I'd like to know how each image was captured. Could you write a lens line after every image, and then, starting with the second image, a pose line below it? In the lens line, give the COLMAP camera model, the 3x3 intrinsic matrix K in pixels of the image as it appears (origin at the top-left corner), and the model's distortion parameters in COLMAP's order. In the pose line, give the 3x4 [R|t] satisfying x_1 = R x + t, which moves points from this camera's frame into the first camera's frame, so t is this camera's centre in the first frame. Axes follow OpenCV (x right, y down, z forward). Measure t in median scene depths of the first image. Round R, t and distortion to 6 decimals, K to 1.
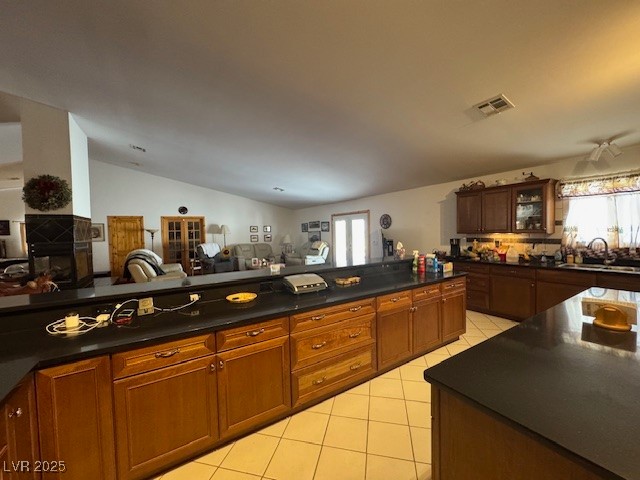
lens RADIAL K [[252.0, 0, 325.2], [0, 252.0, 239.1], [0, 0, 1]] dist [-0.002138, -0.000489]
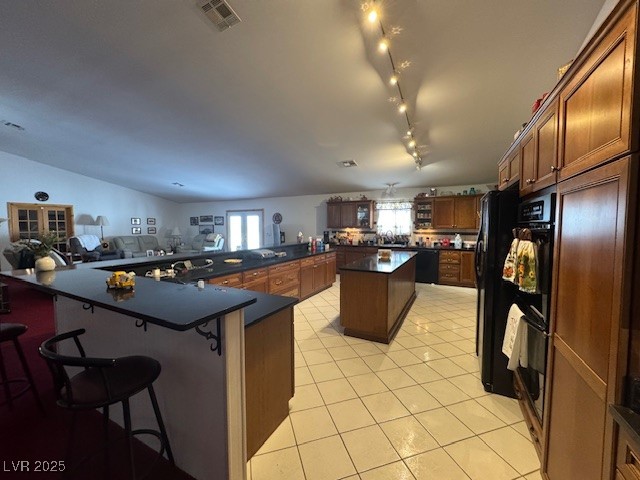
lens RADIAL K [[252.0, 0, 321.9], [0, 252.0, 239.2], [0, 0, 1]] dist [-0.002138, -0.000489]
pose [[0.865599, -0.006473, 0.500697, -0.310763], [-0.002467, 0.999849, 0.017190, 0.022059], [-0.500733, -0.016115, 0.865452, -0.372836]]
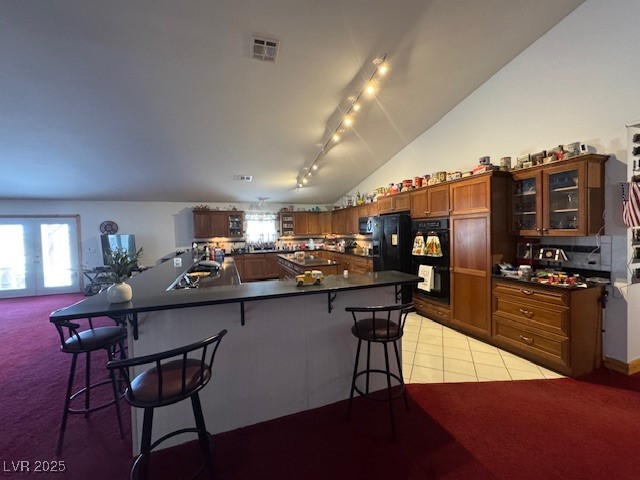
lens RADIAL K [[252.0, 0, 320.2], [0, 252.0, 238.3], [0, 0, 1]] dist [-0.002138, -0.000489]
pose [[0.207767, -0.007070, 0.978153, -0.793305], [0.047311, 0.998876, -0.002829, 0.017892], [-0.977033, 0.046865, 0.207868, -0.037374]]
